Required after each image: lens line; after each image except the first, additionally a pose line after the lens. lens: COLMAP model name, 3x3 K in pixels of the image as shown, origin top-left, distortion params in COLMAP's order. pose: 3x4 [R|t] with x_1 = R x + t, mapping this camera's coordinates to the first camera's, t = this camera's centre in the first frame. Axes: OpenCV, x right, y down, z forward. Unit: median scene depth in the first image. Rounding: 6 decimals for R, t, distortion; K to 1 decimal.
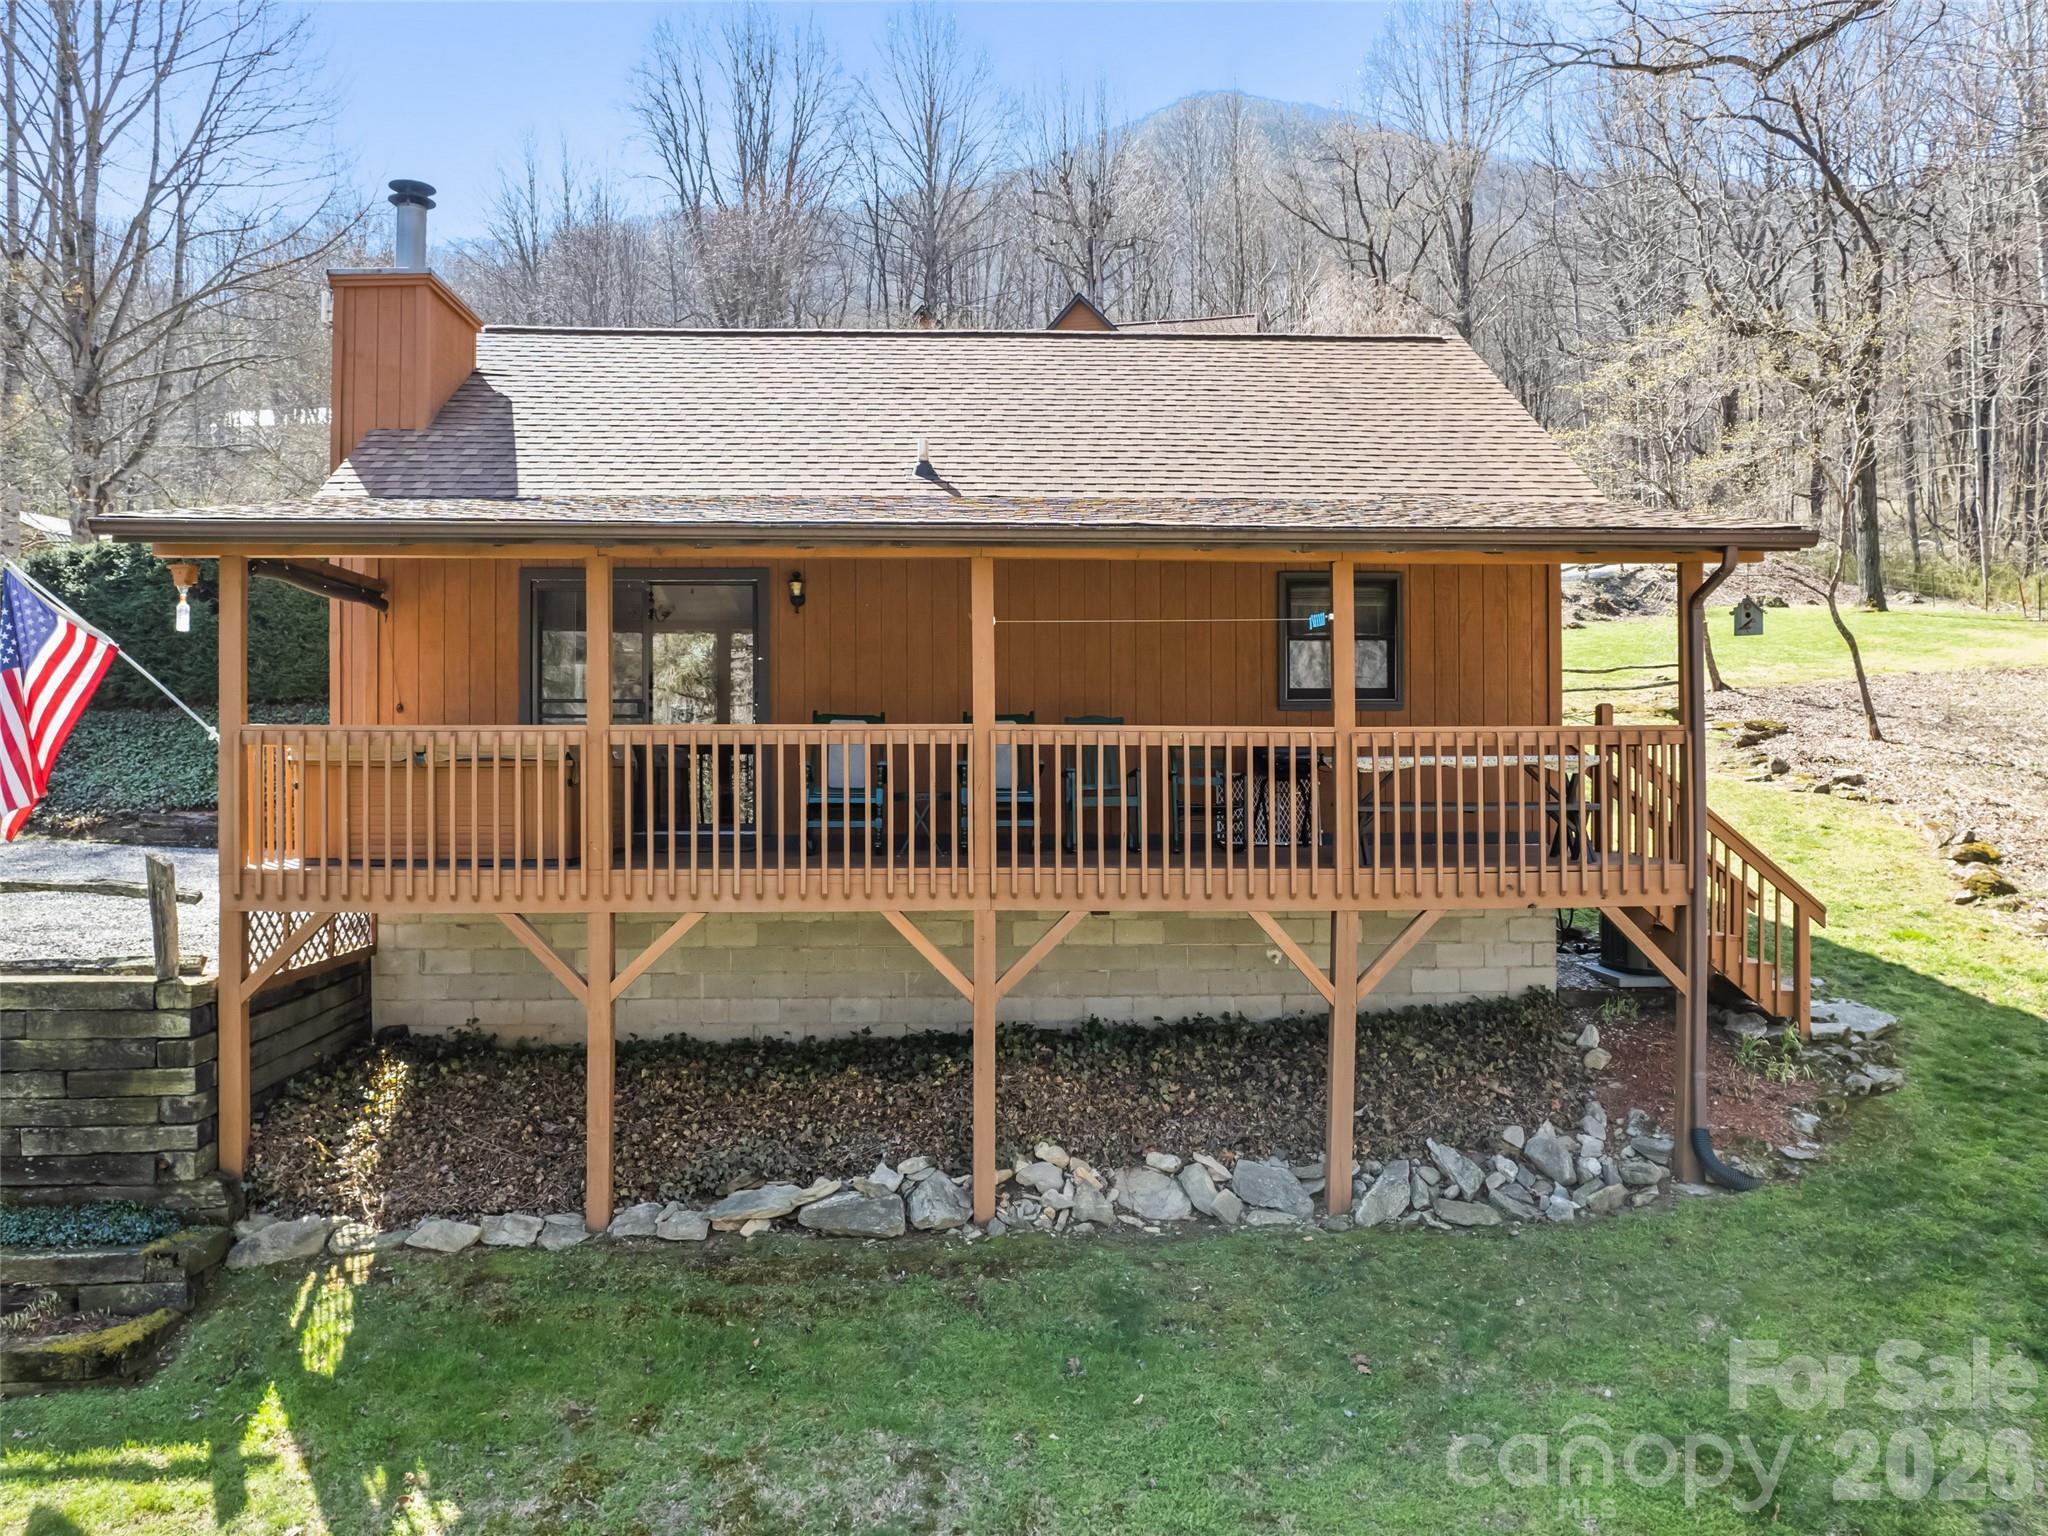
lens RADIAL K [[1485.6, 0, 1034.2], [0, 1485.6, 763.1], [0, 0, 1]] dist [-0.062738, 0.043946]
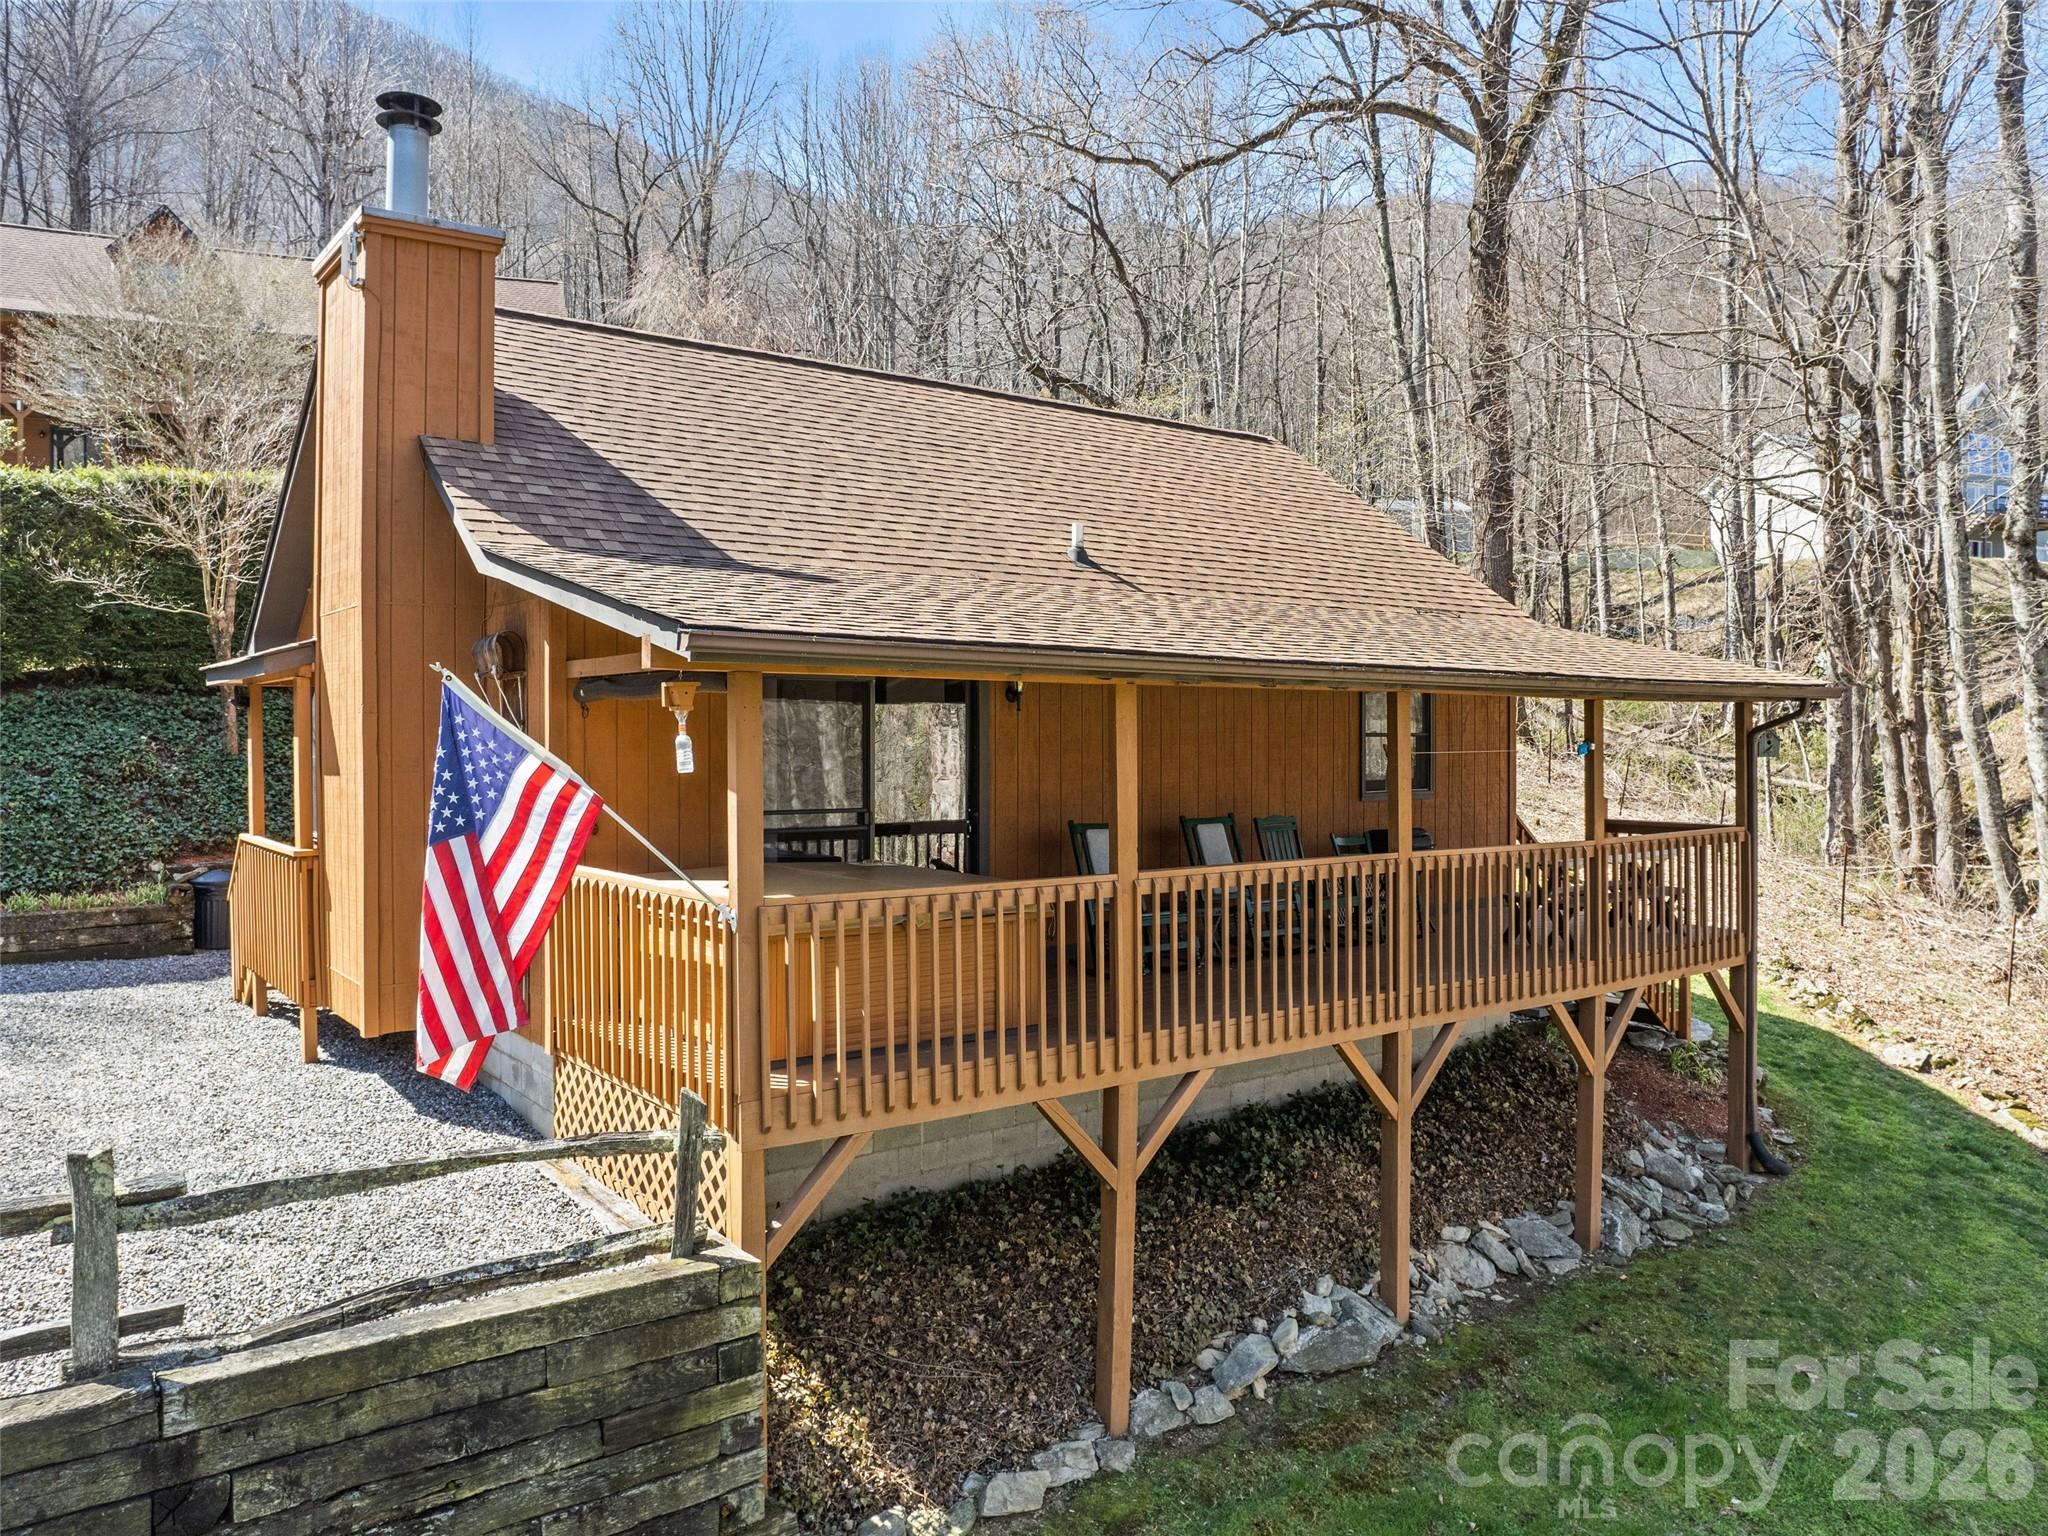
lens RADIAL K [[1485.6, 0, 1034.5], [0, 1485.6, 753.2], [0, 0, 1]] dist [-0.062738, 0.043946]
pose [[0.817370, -0.002768, 0.576106, -0.862772], [-0.007362, 0.999857, 0.015250, -0.112726], [-0.576066, -0.016706, 0.817232, 0.307459]]
